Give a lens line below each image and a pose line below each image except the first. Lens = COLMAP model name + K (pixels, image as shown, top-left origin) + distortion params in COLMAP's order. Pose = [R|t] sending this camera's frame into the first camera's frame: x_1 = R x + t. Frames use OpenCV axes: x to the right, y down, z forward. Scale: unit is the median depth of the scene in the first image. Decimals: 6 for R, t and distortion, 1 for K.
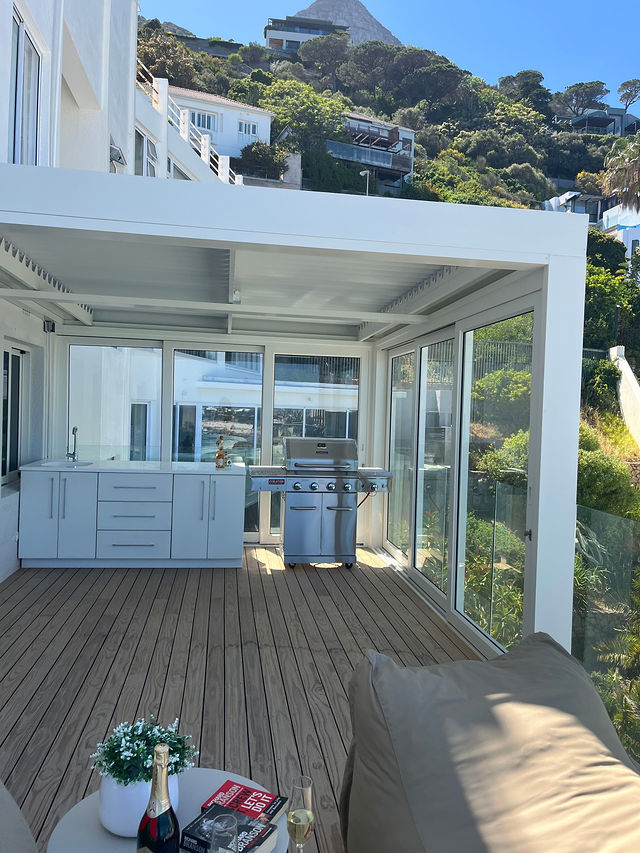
lens RADIAL K [[623.0, 0, 320.0], [0, 623.0, 426.5], [0, 0, 1]] dist [0.028127, -0.001312]
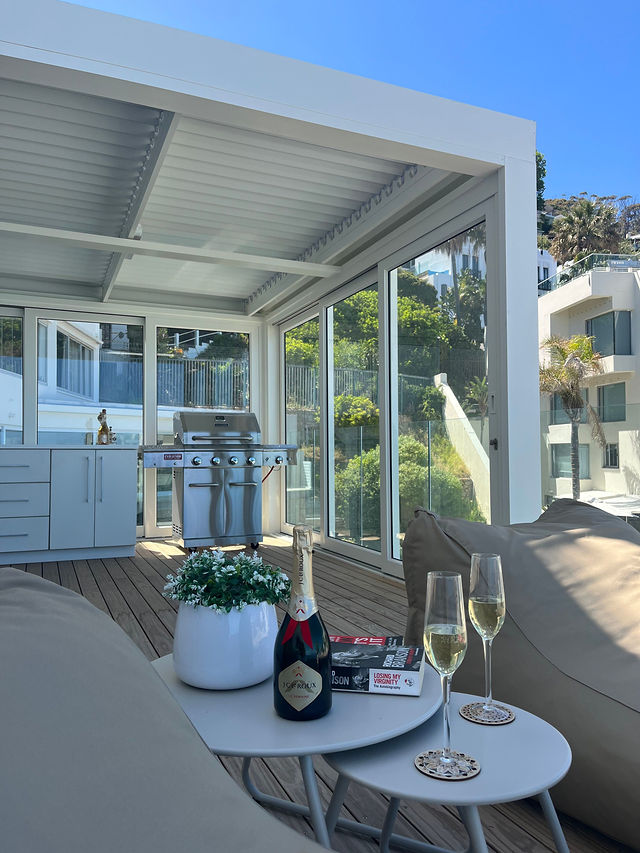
lens RADIAL K [[628.1, 0, 320.0], [0, 628.1, 426.5], [0, 0, 1]] dist [0.039478, 0.000045]
pose [[0.966218, -0.026038, 0.256406, -0.082006], [0.040239, 0.997924, -0.050294, 0.084167], [-0.254564, 0.058912, 0.965260, 0.054978]]
